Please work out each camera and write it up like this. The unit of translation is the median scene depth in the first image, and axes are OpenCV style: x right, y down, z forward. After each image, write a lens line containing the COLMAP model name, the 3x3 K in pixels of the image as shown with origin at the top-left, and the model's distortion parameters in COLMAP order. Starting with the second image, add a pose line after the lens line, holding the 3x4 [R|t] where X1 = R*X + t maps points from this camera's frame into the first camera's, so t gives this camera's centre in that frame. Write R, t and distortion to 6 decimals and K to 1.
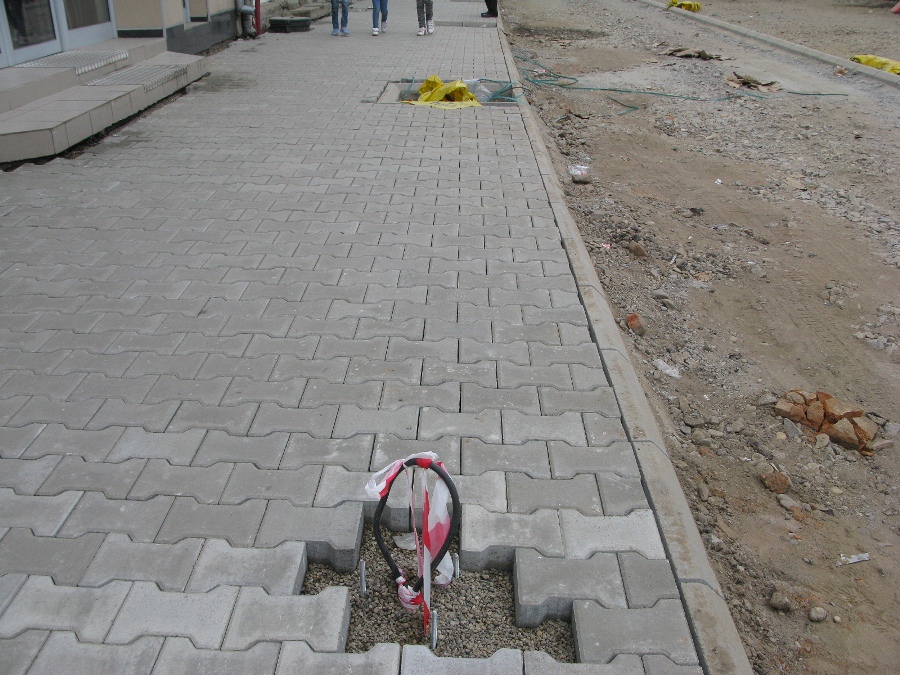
lens RADIAL K [[913.6, 0, 460.4], [0, 913.6, 353.8], [0, 0, 1]] dist [-0.214455, 0.259601]
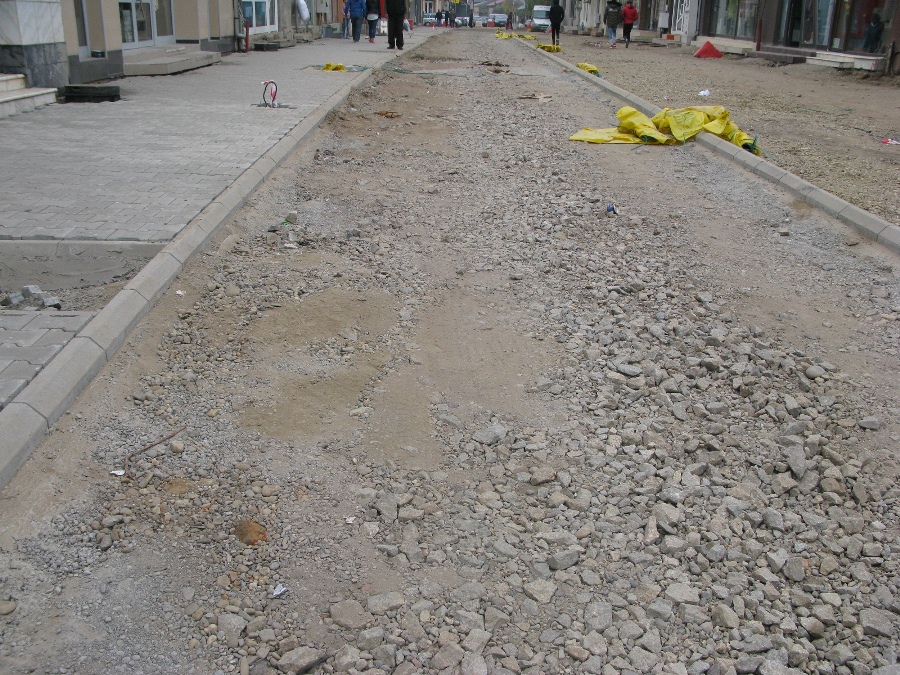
lens RADIAL K [[913.6, 0, 460.4], [0, 913.6, 353.8], [0, 0, 1]] dist [-0.214455, 0.259601]
pose [[0.999582, 0.020066, 0.020816, 0.167744], [-0.018751, 0.997928, -0.061553, 0.336668], [-0.022008, 0.061137, 0.997887, -0.715996]]
